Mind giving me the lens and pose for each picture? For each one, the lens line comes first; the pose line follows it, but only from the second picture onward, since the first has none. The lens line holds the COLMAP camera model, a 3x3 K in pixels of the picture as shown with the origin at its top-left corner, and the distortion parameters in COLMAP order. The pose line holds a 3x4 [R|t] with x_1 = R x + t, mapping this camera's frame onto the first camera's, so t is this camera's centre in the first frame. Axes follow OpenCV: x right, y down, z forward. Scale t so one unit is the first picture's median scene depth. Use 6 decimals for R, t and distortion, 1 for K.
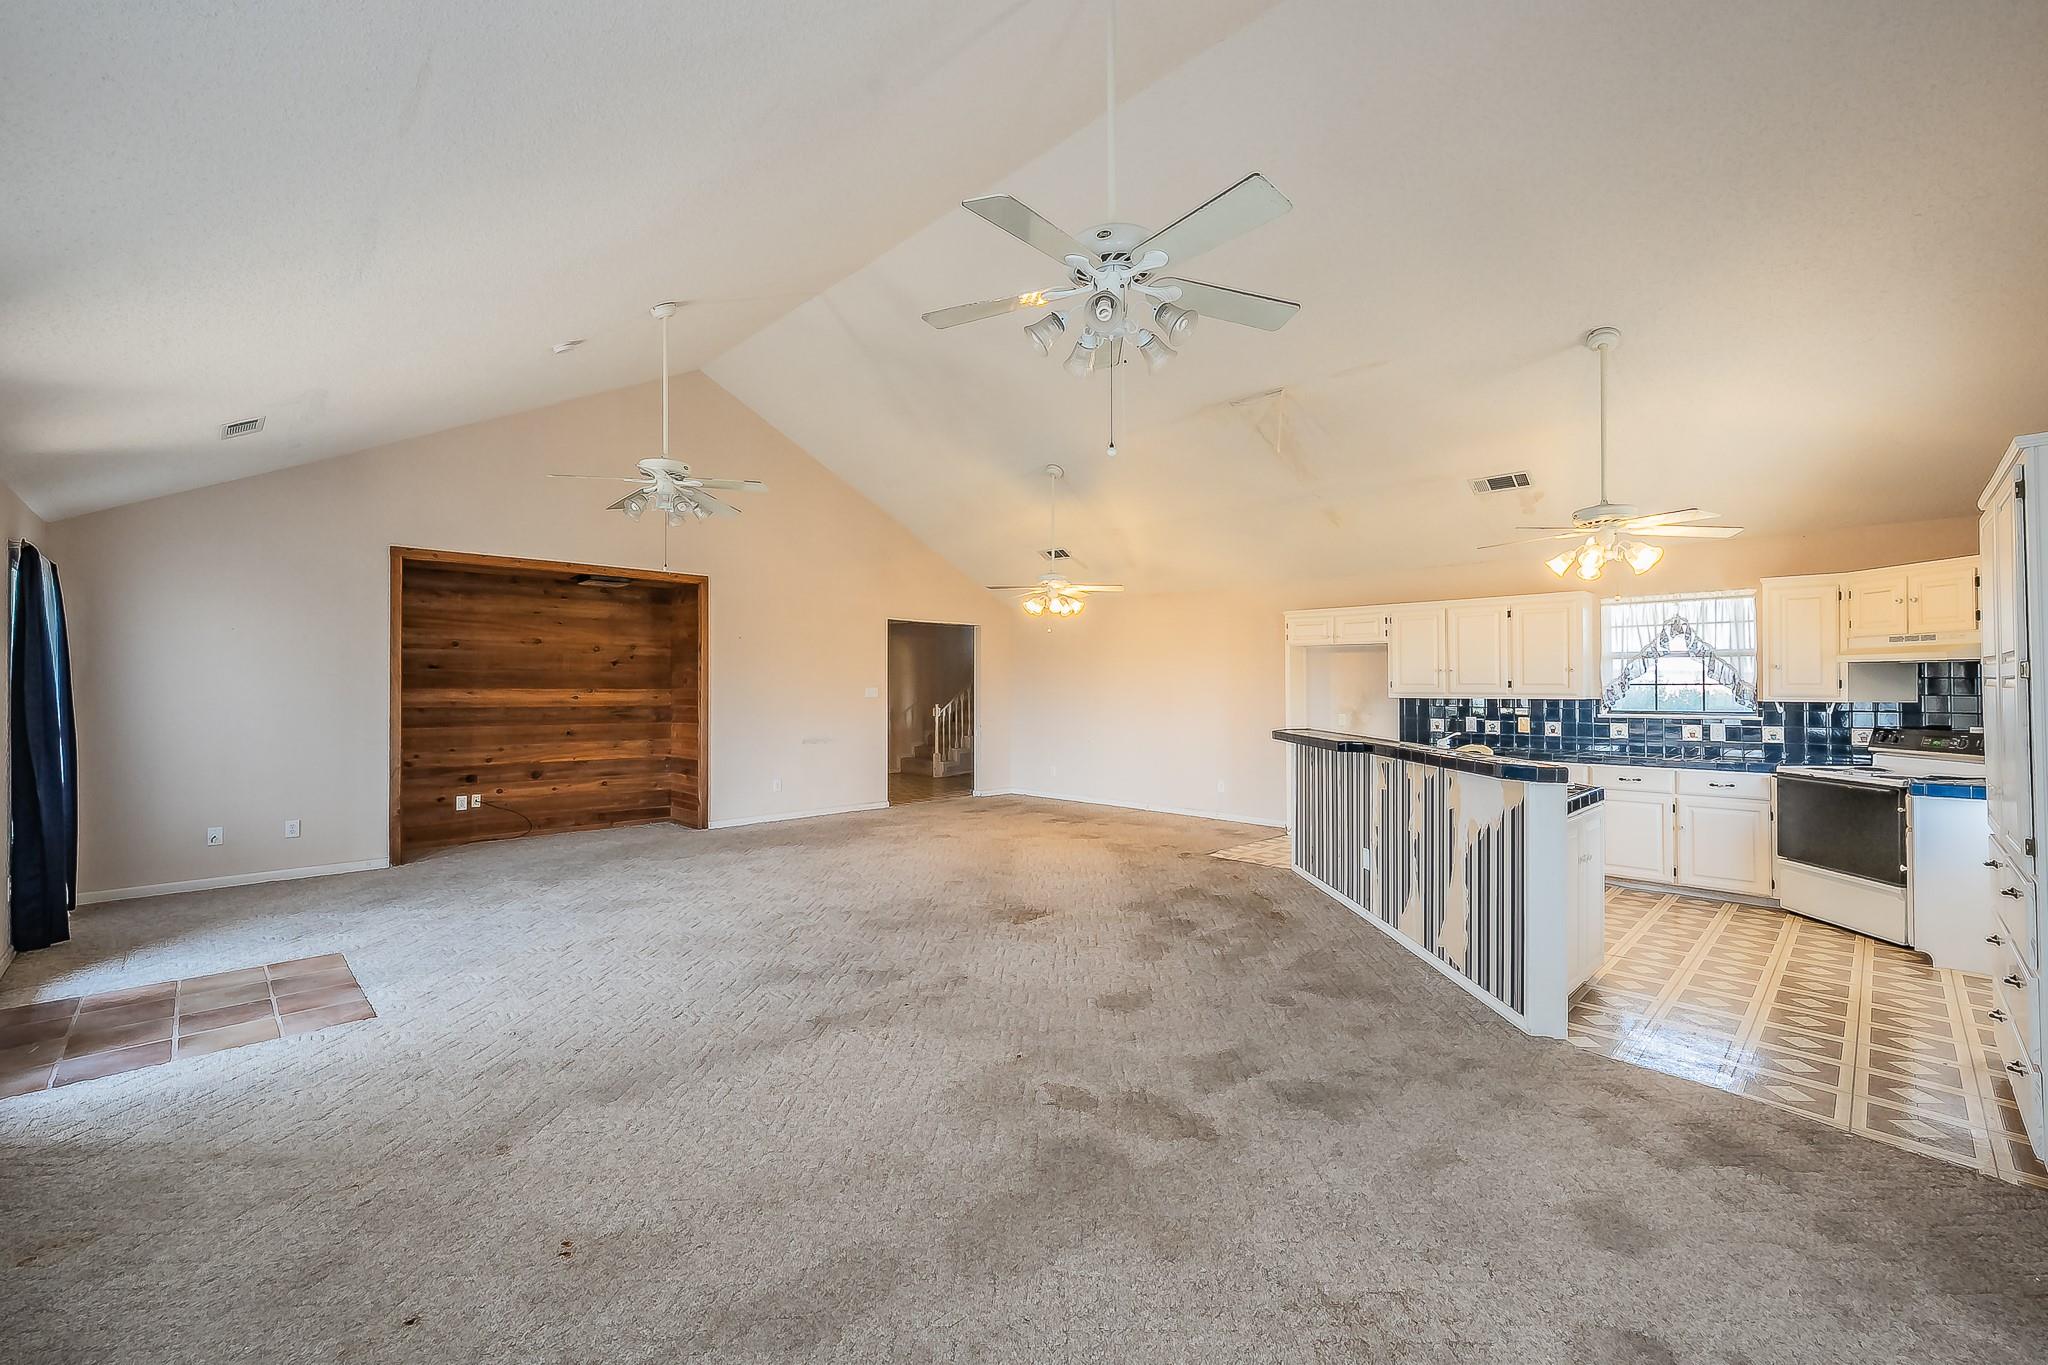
lens RADIAL K [[839.2, 0, 1030.5], [0, 839.2, 693.6], [0, 0, 1]] dist [-0.000403, 0.000009]
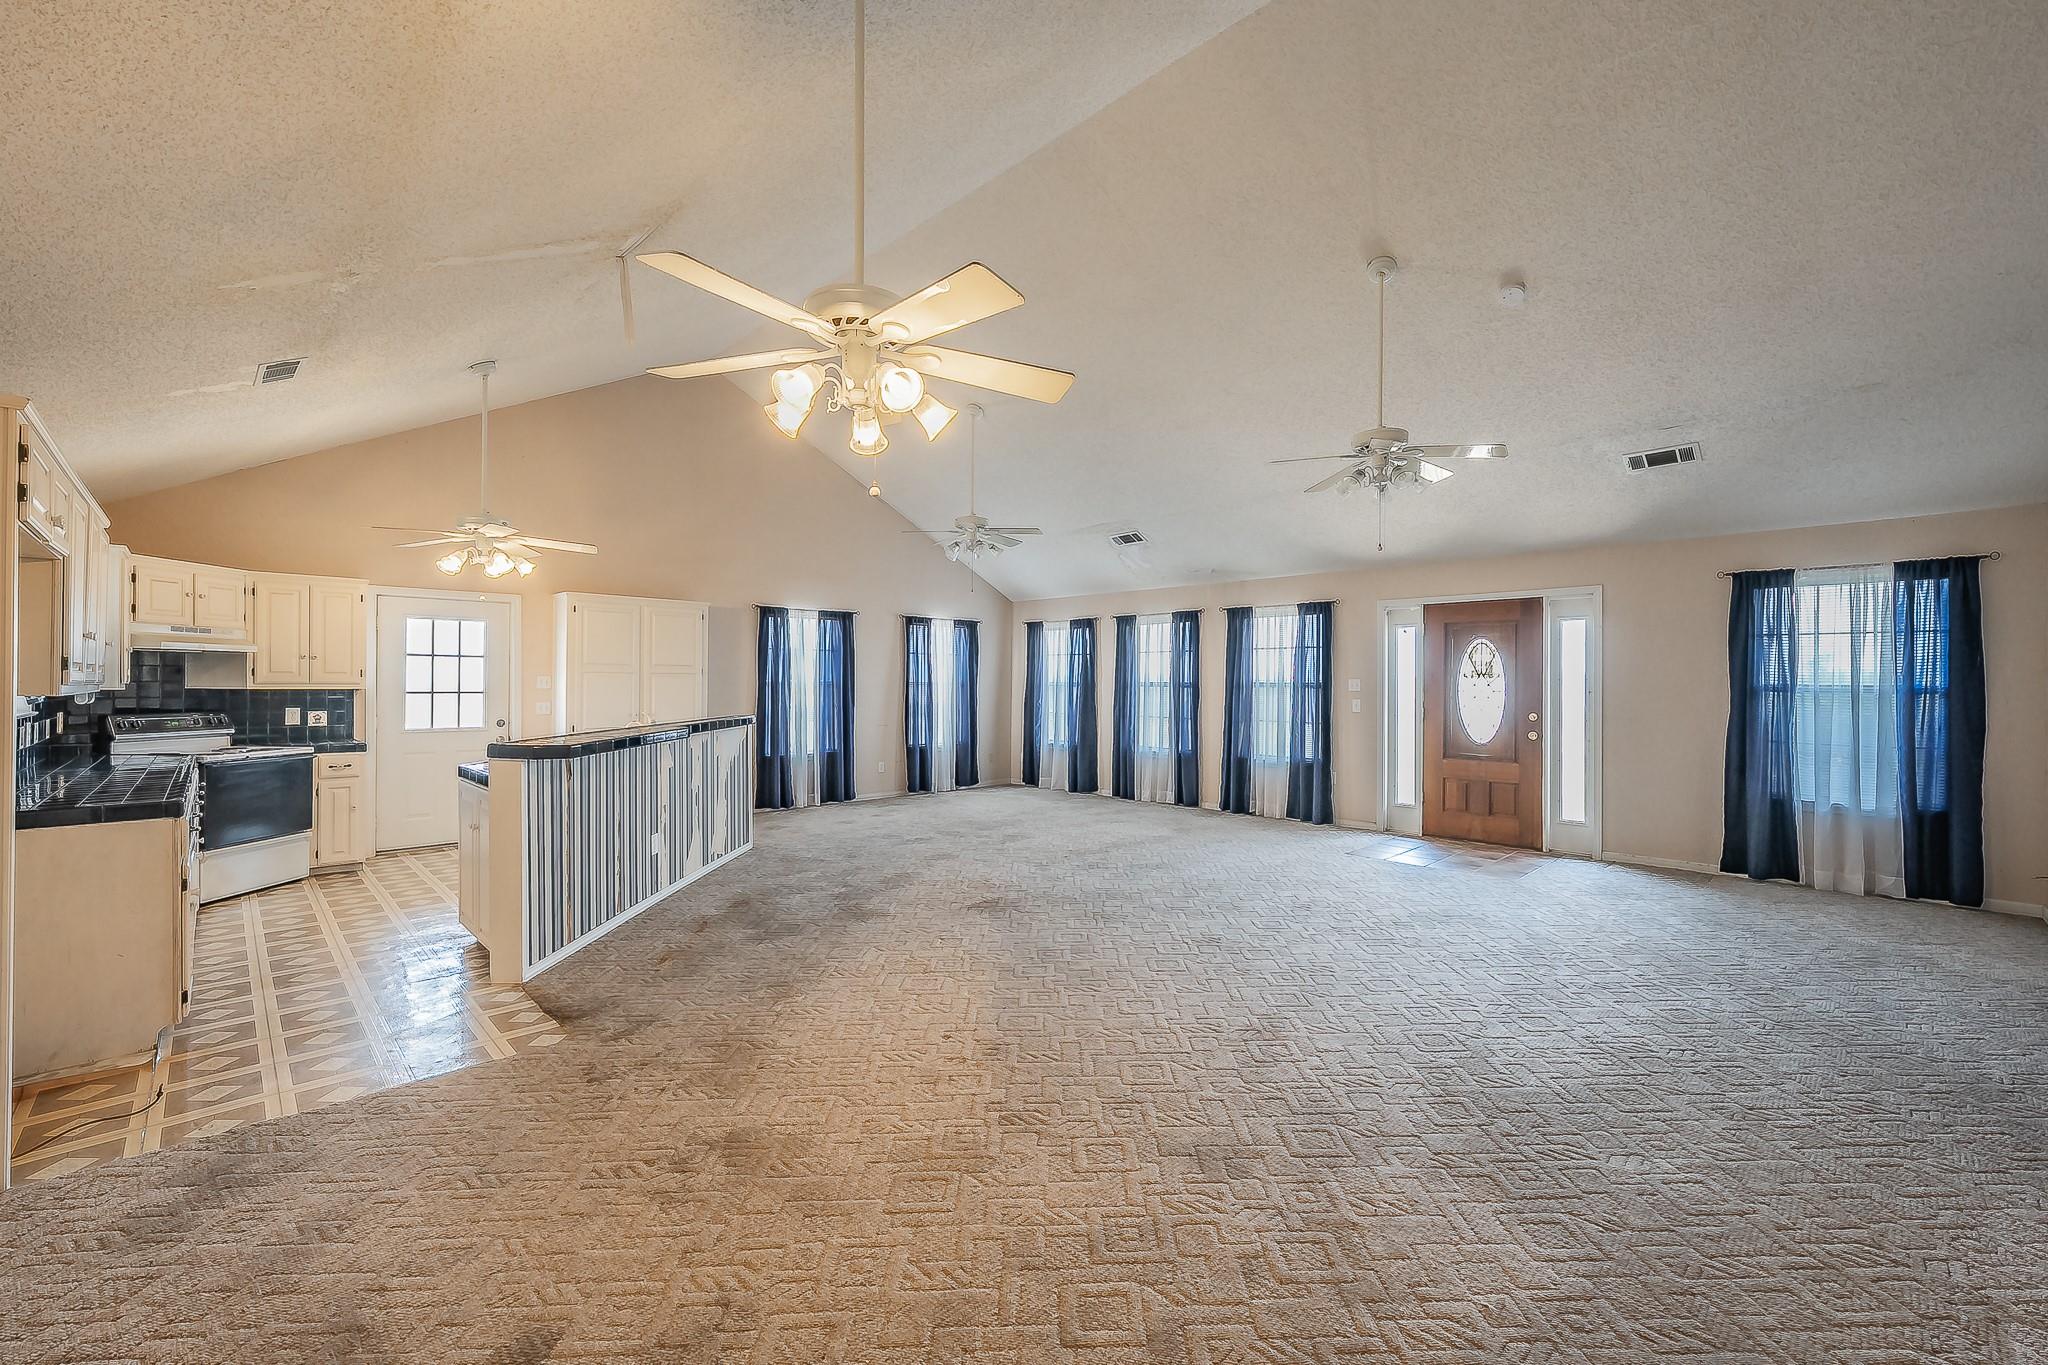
lens RADIAL K [[839.2, 0, 1015.6], [0, 839.2, 681.5], [0, 0, 1]] dist [-0.000403, 0.000009]
pose [[-0.999916, -0.001734, 0.012882, -0.050409], [-0.001815, 0.999979, -0.006244, 0.007257], [-0.012871, -0.006266, -0.999898, 2.086846]]
